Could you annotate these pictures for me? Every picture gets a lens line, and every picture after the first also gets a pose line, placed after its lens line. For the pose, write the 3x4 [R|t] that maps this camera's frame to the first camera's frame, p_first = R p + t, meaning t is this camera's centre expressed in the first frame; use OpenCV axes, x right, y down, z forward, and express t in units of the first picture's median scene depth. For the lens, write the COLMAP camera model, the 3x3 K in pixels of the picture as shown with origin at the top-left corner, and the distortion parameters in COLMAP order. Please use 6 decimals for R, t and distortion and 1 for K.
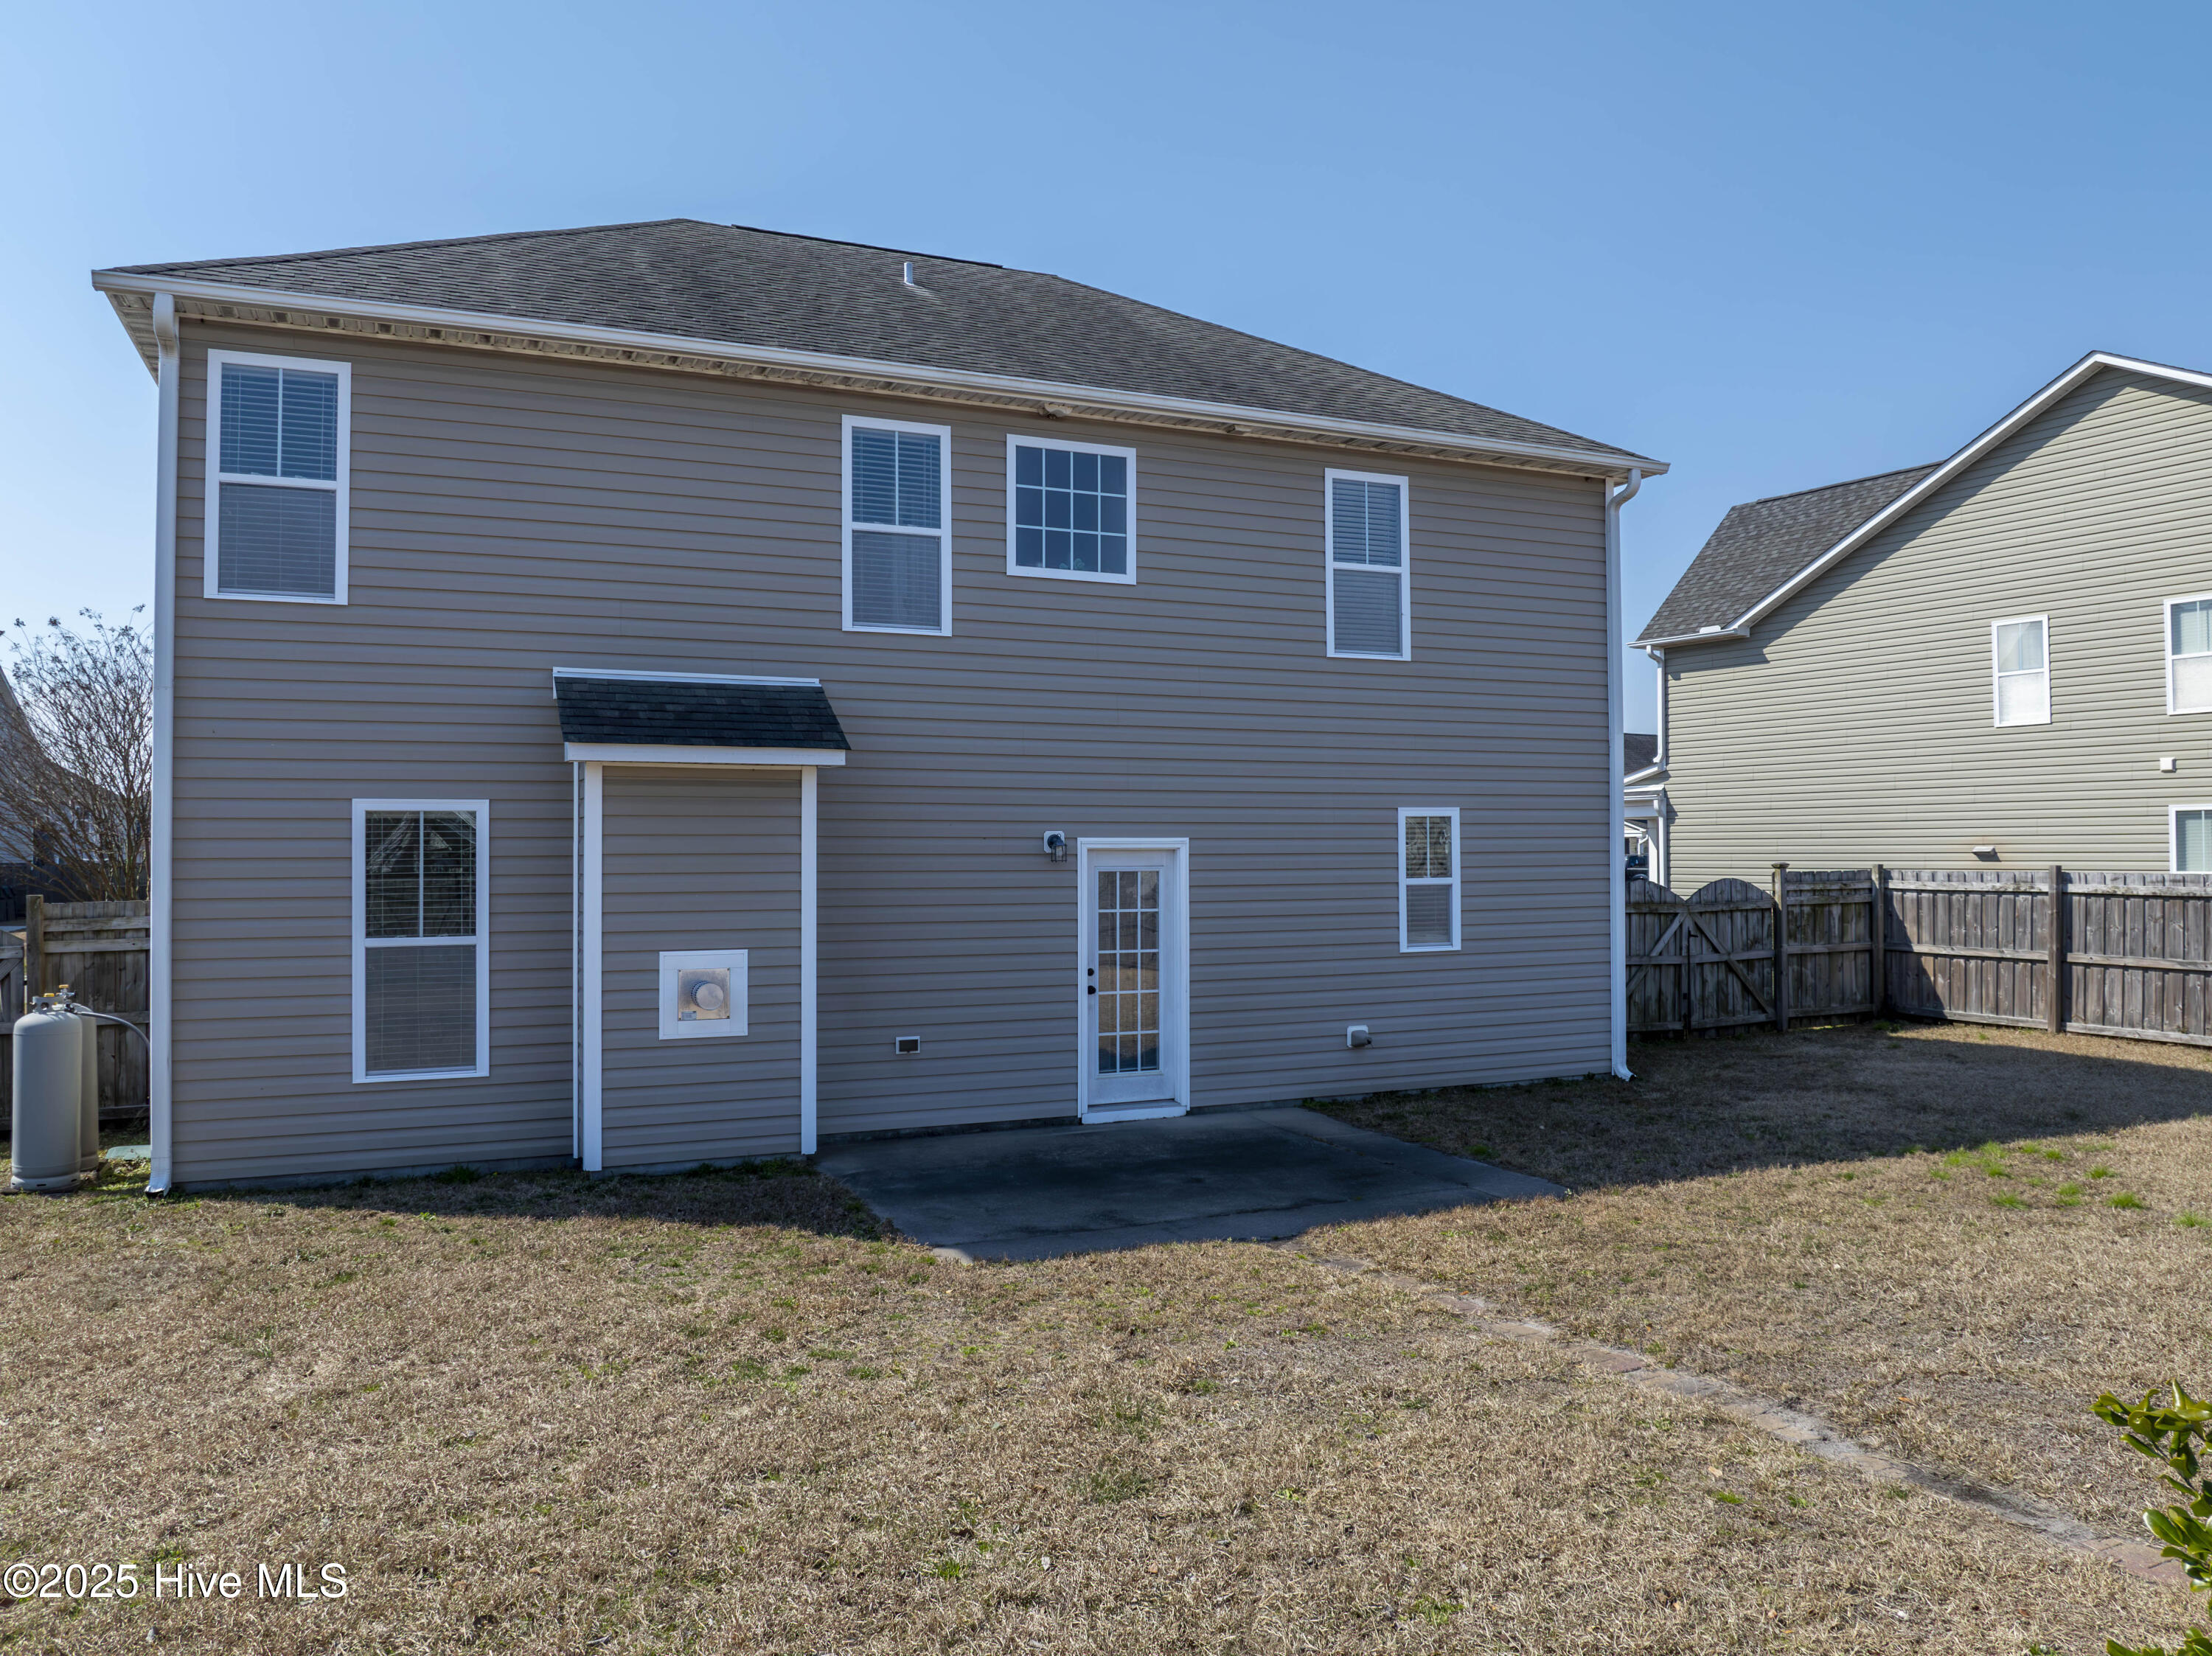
lens RADIAL K [[1566.5, 0, 1102.4], [0, 1566.5, 833.1], [0, 0, 1]] dist [-0.040093, 0.001661]
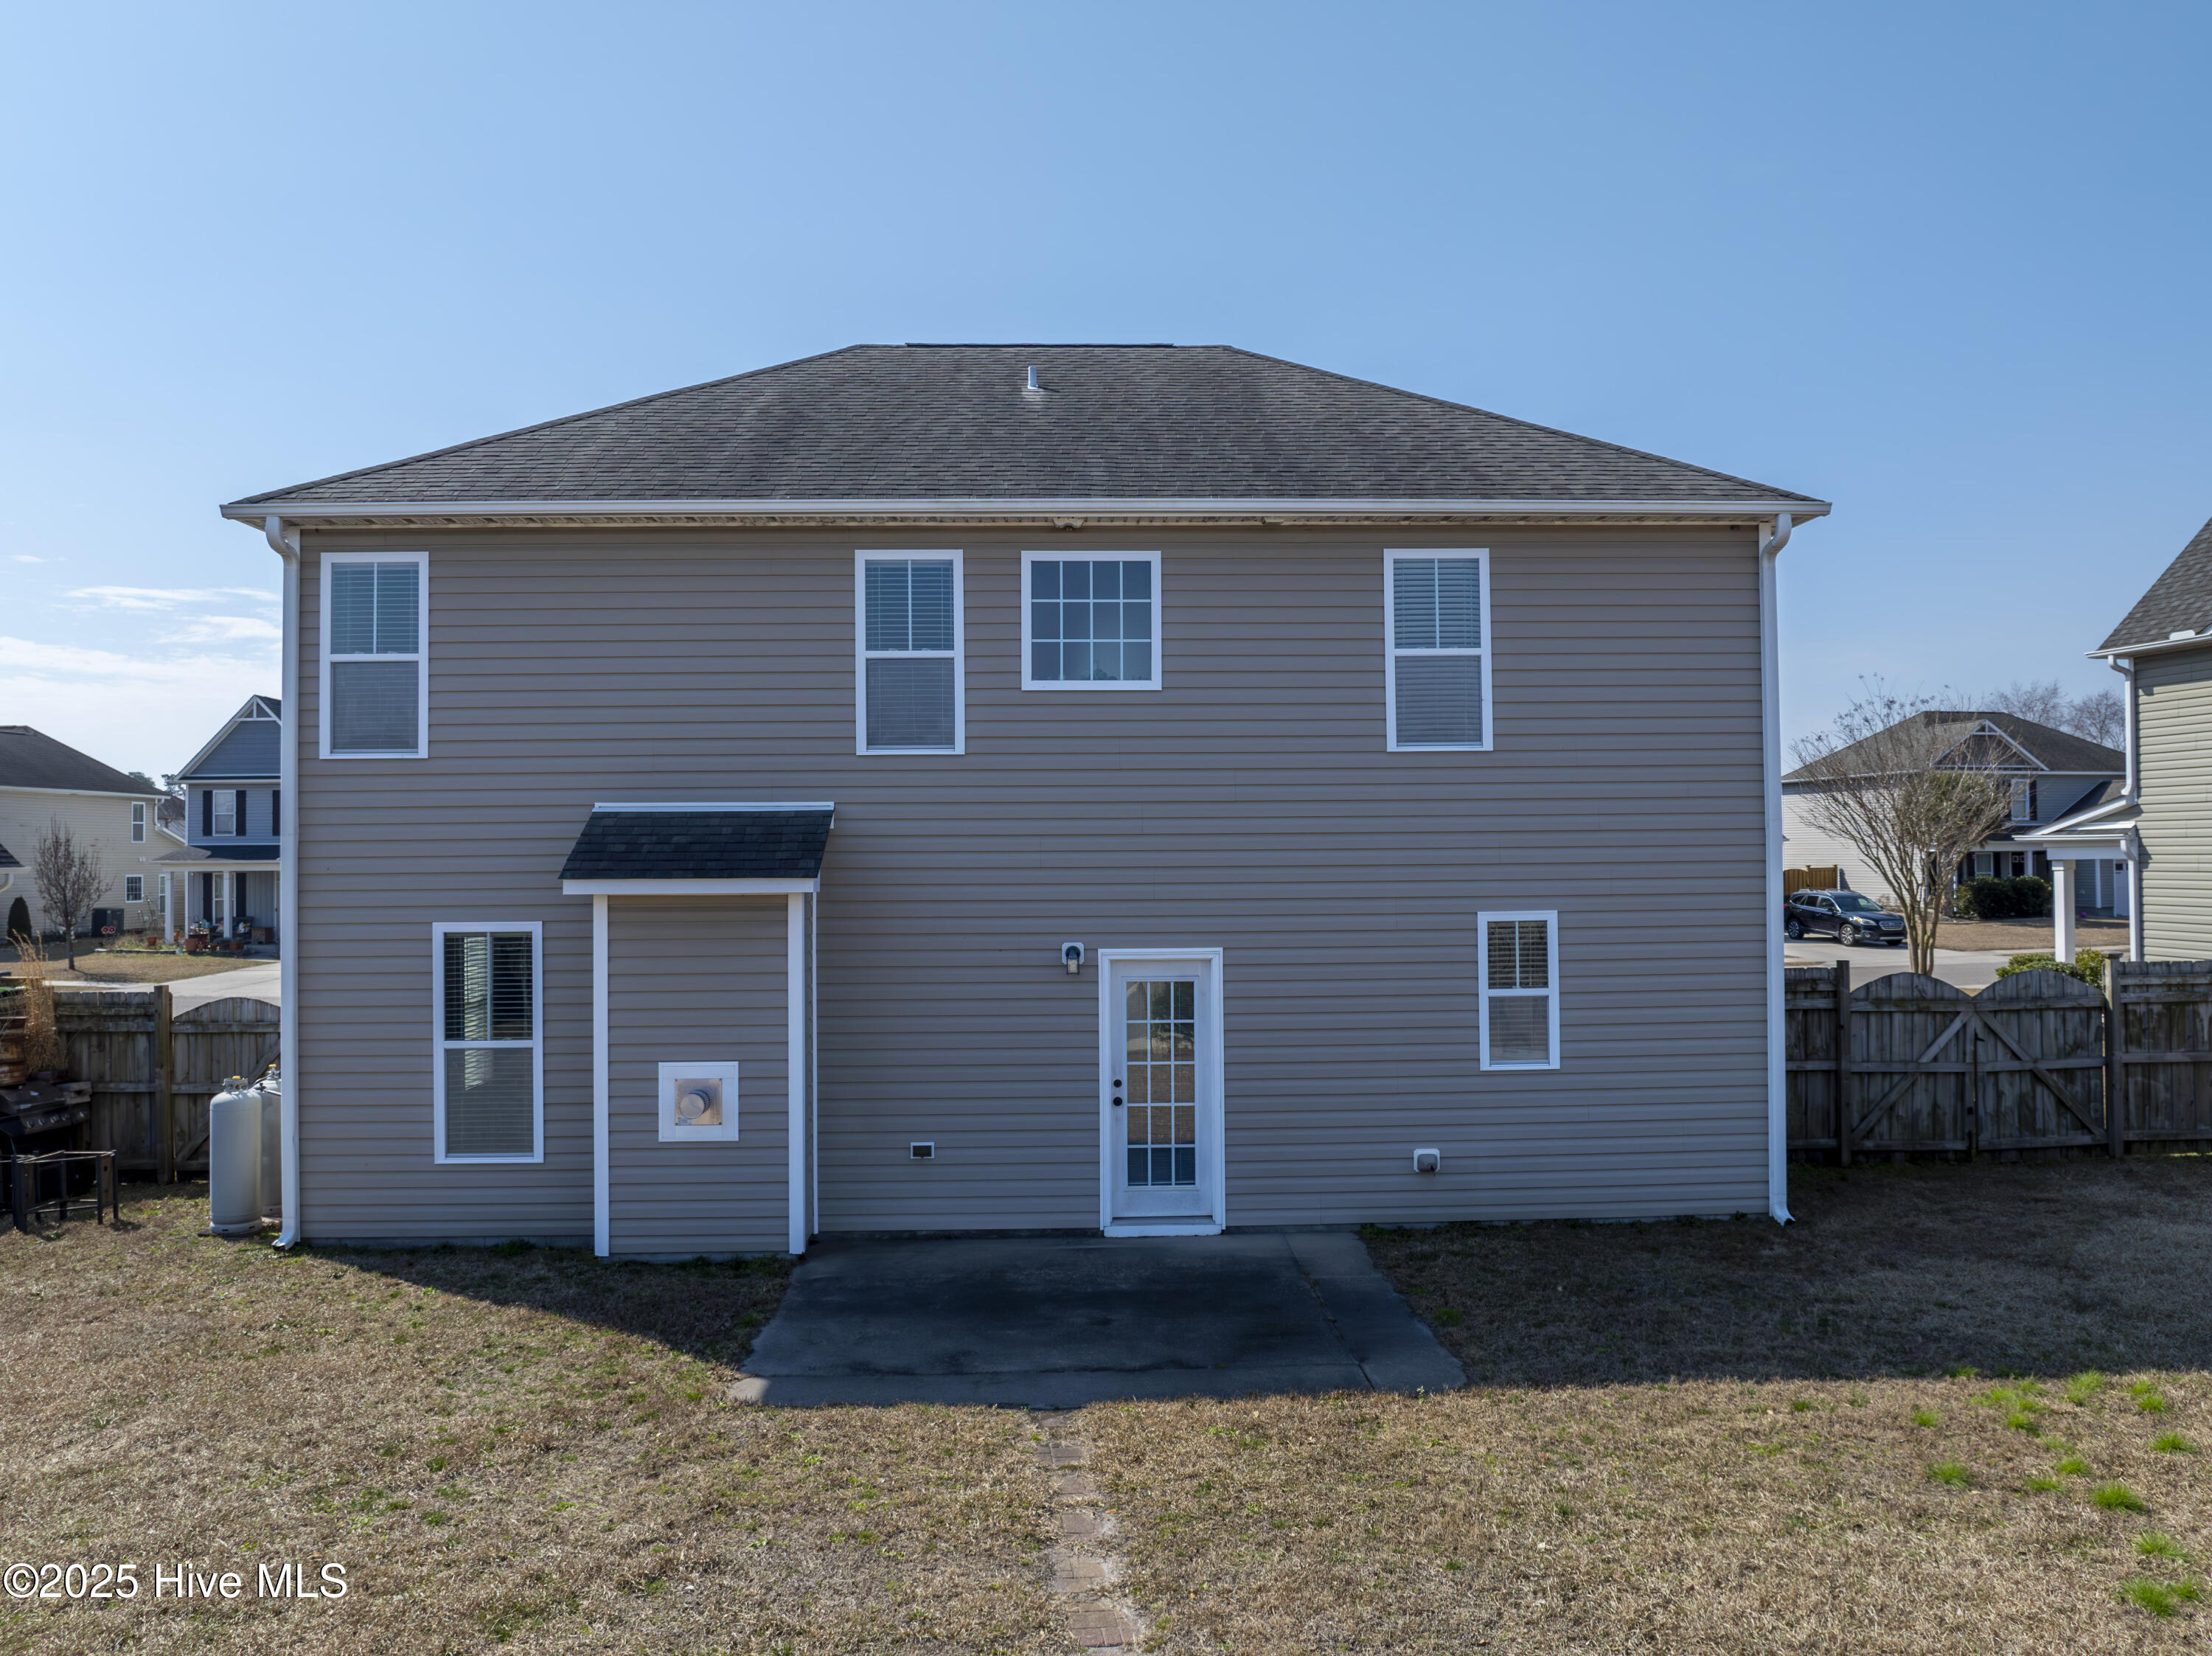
lens RADIAL K [[1566.5, 0, 1100.5], [0, 1566.5, 829.5], [0, 0, 1]] dist [-0.040093, 0.001661]
pose [[0.928933, -0.009751, -0.370119, 0.349144], [0.009560, 0.999952, -0.002349, -0.069731], [0.370123, -0.001356, 0.928982, 0.074037]]
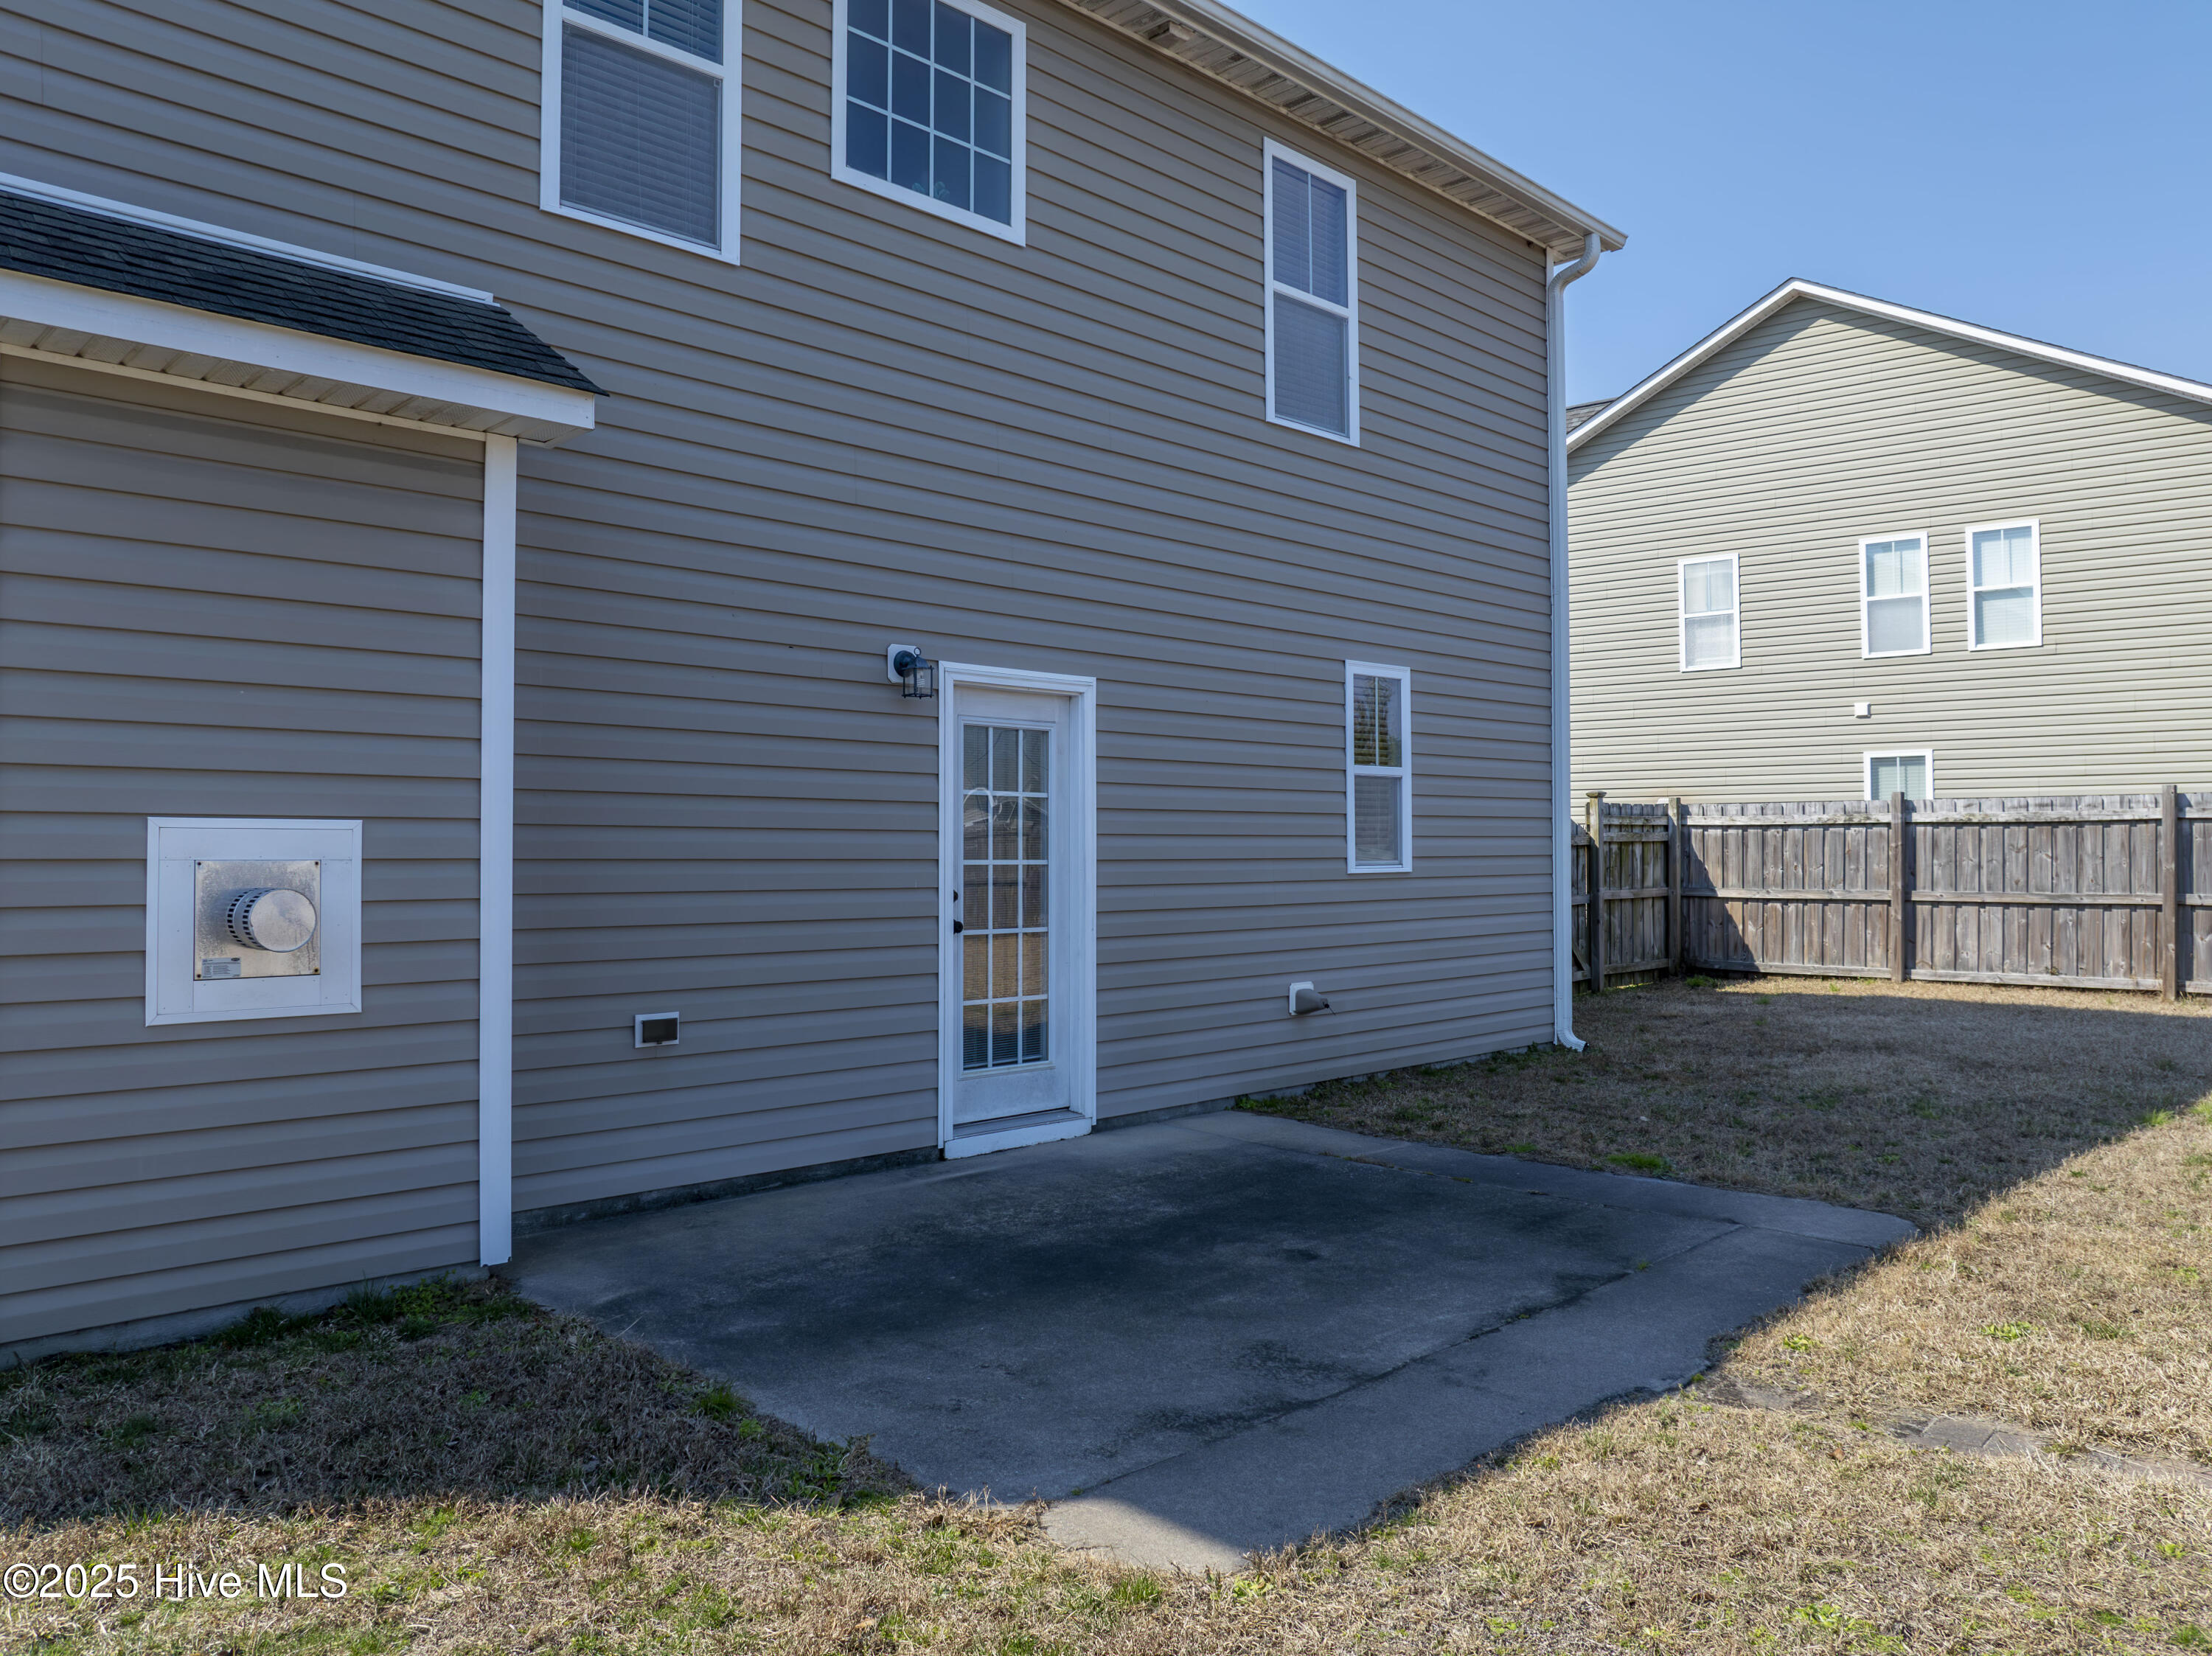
lens RADIAL K [[1566.5, 0, 1111.3], [0, 1566.5, 836.2], [0, 0, 1]] dist [-0.040093, 0.001661]
pose [[0.935771, 0.005828, 0.352561, -0.156263], [-0.005470, 0.999983, -0.002010, 0.067045], [-0.352567, -0.000047, 0.935786, 0.433729]]
